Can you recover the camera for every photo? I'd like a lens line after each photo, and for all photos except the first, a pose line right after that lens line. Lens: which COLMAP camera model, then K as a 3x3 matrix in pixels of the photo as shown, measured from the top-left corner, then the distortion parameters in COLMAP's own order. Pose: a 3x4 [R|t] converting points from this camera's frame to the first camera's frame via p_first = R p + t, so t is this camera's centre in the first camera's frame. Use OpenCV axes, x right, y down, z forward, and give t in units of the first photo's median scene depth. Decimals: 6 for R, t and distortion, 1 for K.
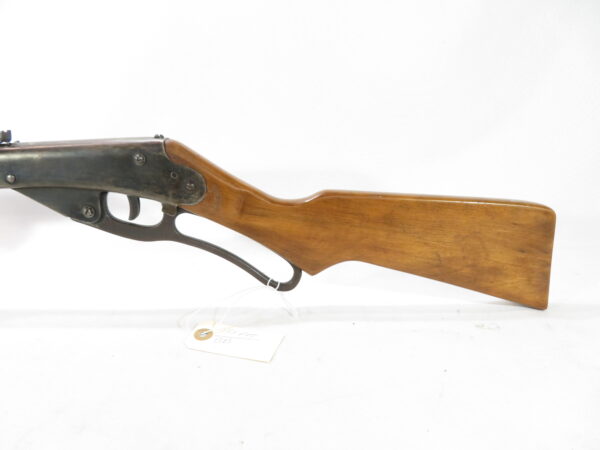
lens RADIAL K [[437.2, 0, 299.4], [0, 437.2, 215.2], [0, 0, 1]] dist [-0.006953, -0.001243]
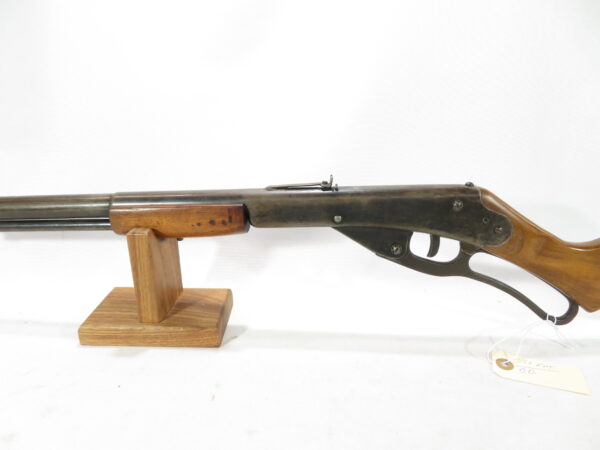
lens RADIAL K [[437.2, 0, 299.4], [0, 437.2, 215.2], [0, 0, 1]] dist [-0.006953, -0.001243]
pose [[0.998586, 0.027832, -0.045281, -0.676716], [-0.027811, 0.999613, 0.001106, -0.087941], [0.045295, 0.000154, 0.998974, -0.121489]]
